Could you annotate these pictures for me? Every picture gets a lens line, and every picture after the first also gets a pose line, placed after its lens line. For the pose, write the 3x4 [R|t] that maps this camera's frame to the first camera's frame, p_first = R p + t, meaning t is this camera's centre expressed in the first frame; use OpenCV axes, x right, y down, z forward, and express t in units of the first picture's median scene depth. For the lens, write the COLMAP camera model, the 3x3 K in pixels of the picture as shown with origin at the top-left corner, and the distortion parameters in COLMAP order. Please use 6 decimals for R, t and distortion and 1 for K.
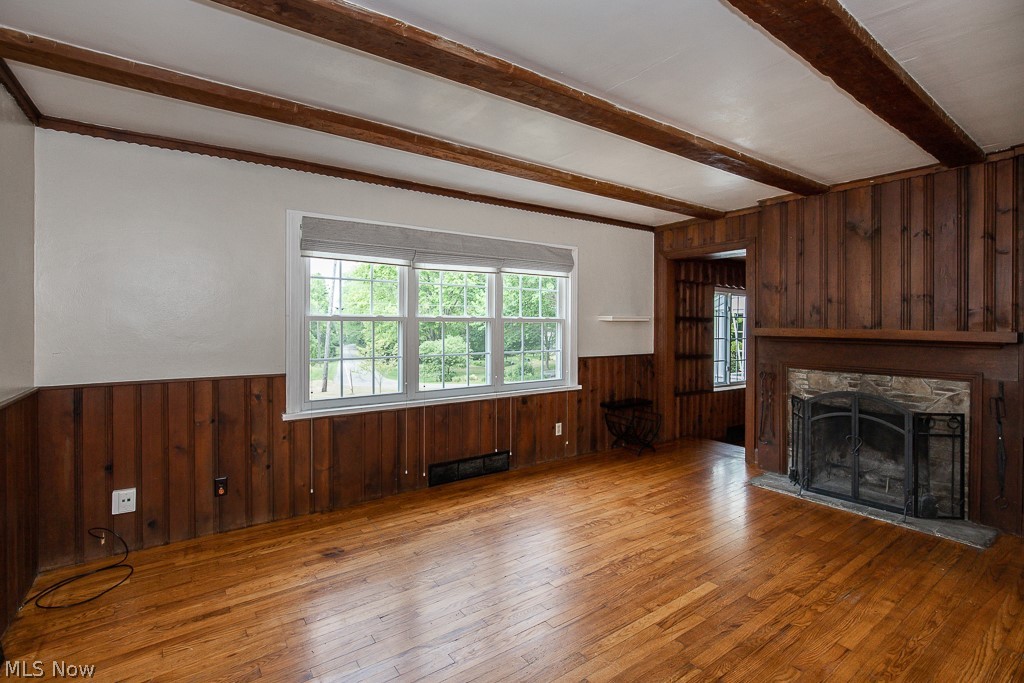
lens RADIAL K [[474.8, 0, 513.8], [0, 474.8, 327.4], [0, 0, 1]] dist [-0.001058, 0.000335]
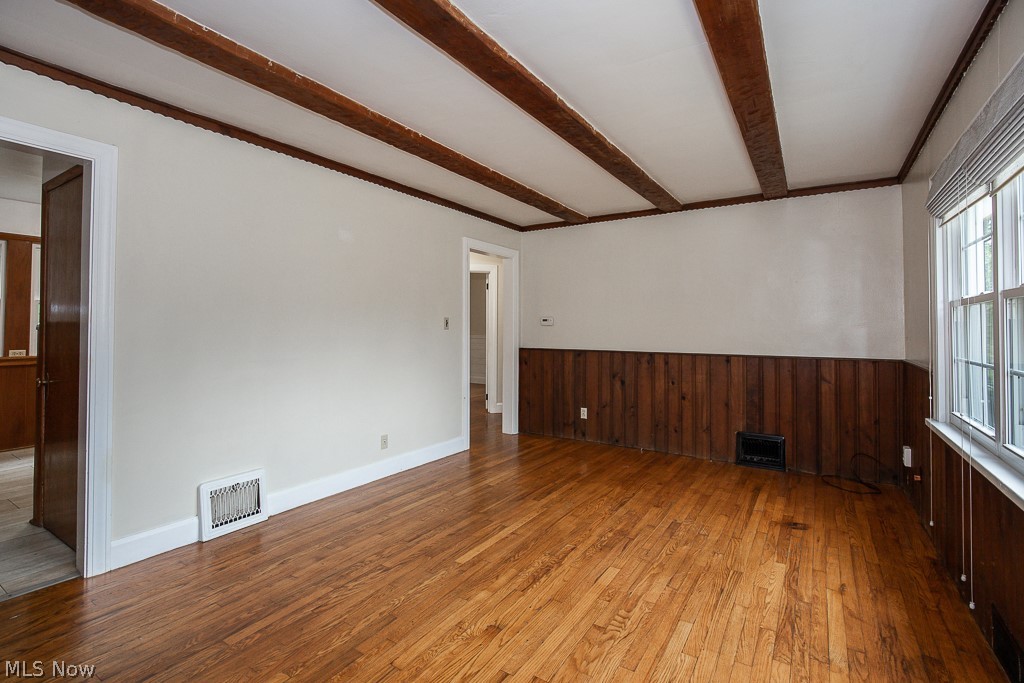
lens RADIAL K [[477.0, 0, 510.8], [0, 477.0, 315.4], [0, 0, 1]] dist [-0.004030, 0.000545]
pose [[-0.932437, -0.019392, -0.360811, 0.490494], [-0.013234, 0.999722, -0.019529, 0.022584], [0.361089, -0.013435, -0.932435, 1.409738]]
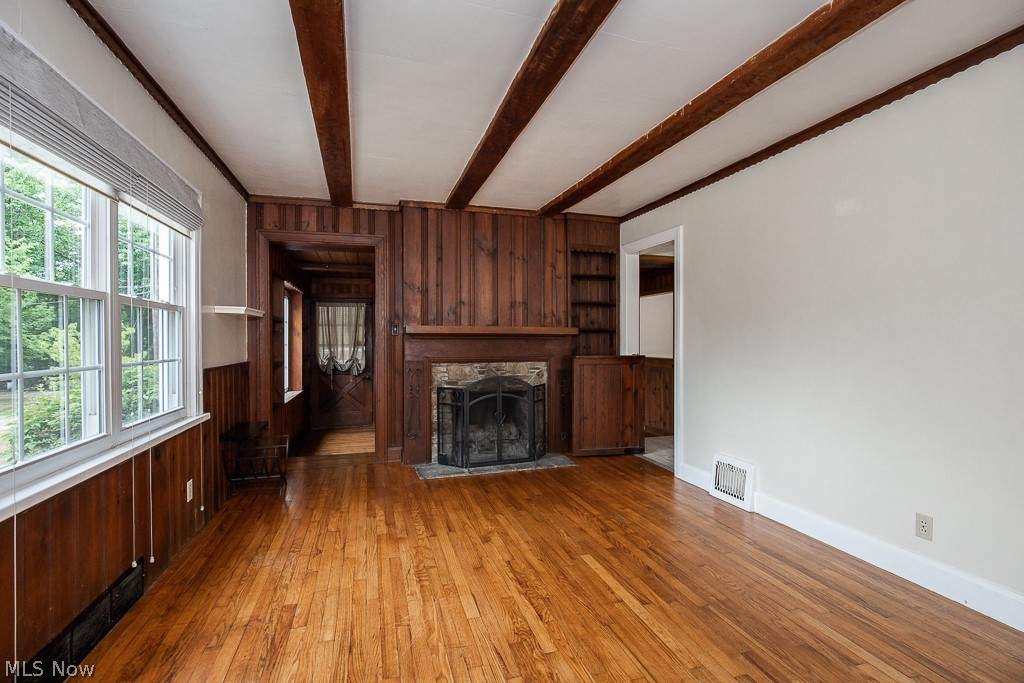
lens RADIAL K [[466.2, 0, 510.7], [0, 466.2, 343.8], [0, 0, 1]] dist [-0.002346, 0.000577]
pose [[0.325489, -0.013665, 0.945447, -0.434040], [0.010775, 0.999884, 0.010742, 0.038116], [-0.945484, 0.006690, 0.325599, 0.574820]]
